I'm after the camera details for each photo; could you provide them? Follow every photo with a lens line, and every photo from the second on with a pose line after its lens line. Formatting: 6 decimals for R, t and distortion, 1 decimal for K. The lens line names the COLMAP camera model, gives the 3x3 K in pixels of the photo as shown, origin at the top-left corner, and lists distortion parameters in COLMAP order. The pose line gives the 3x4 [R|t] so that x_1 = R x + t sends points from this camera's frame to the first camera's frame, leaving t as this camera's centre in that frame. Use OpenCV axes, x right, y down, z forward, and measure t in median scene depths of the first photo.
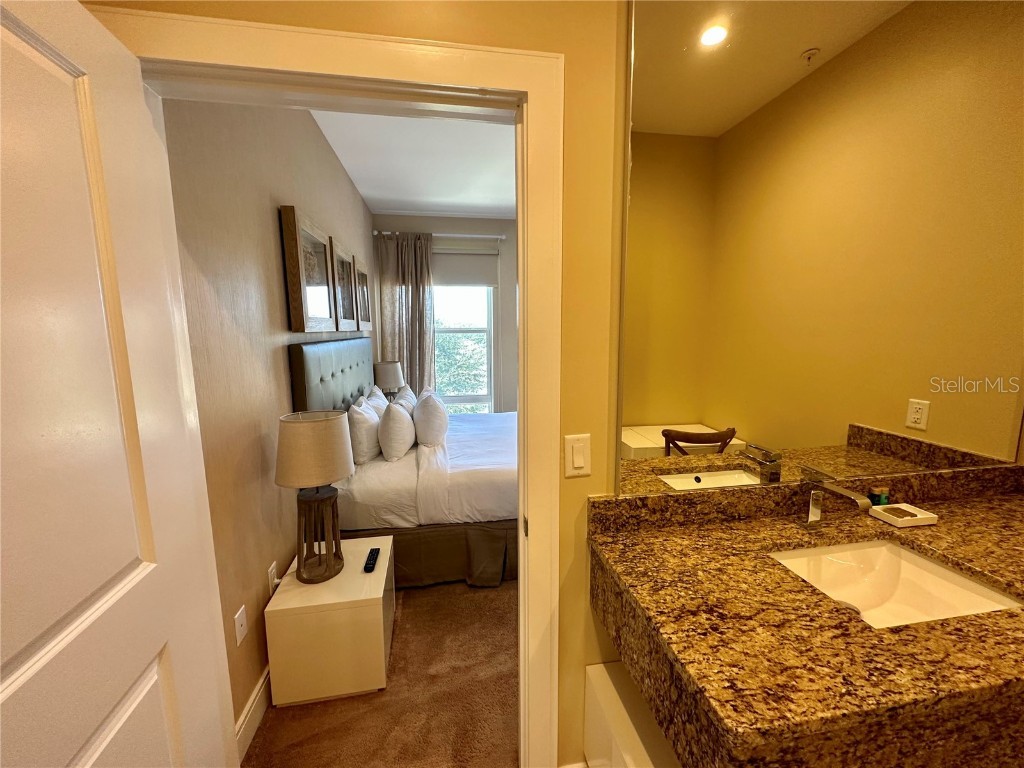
lens RADIAL K [[409.5, 0, 510.1], [0, 409.5, 383.8], [0, 0, 1]] dist [0.000061, -0.000125]
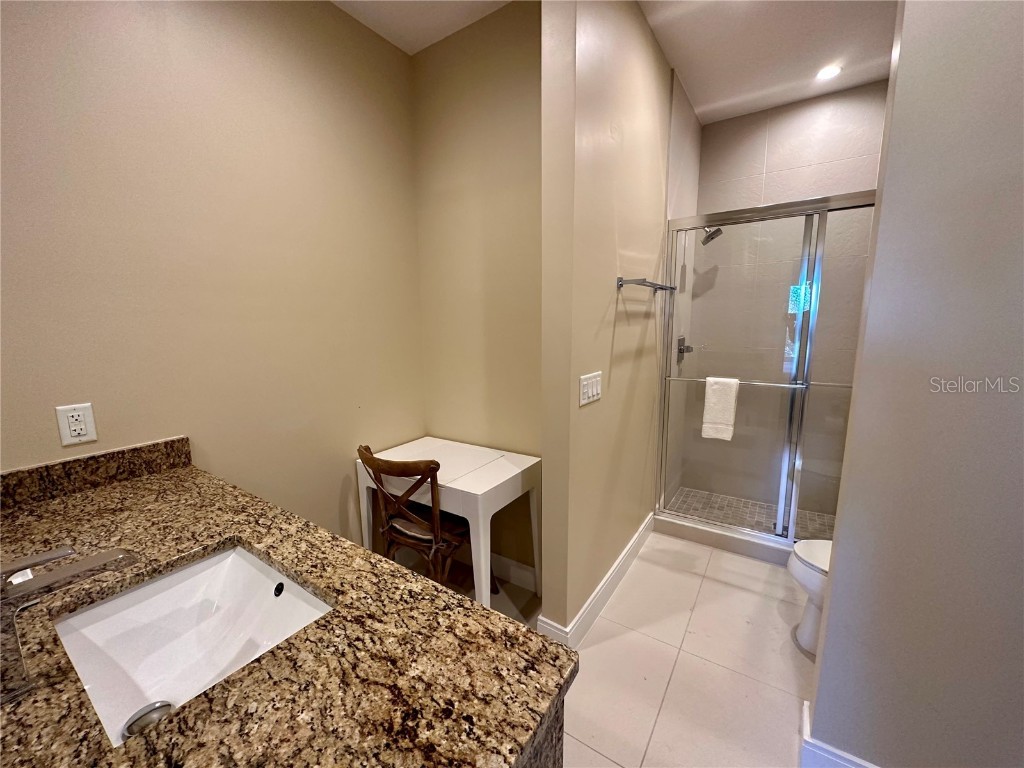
lens RADIAL K [[409.5, 0, 510.1], [0, 409.5, 383.8], [0, 0, 1]] dist [0.000061, -0.000125]
pose [[-0.719212, -0.095015, 0.688264, 0.008522], [0.113532, 0.961219, 0.251333, -0.081708], [-0.685453, 0.258902, -0.680533, 1.210224]]
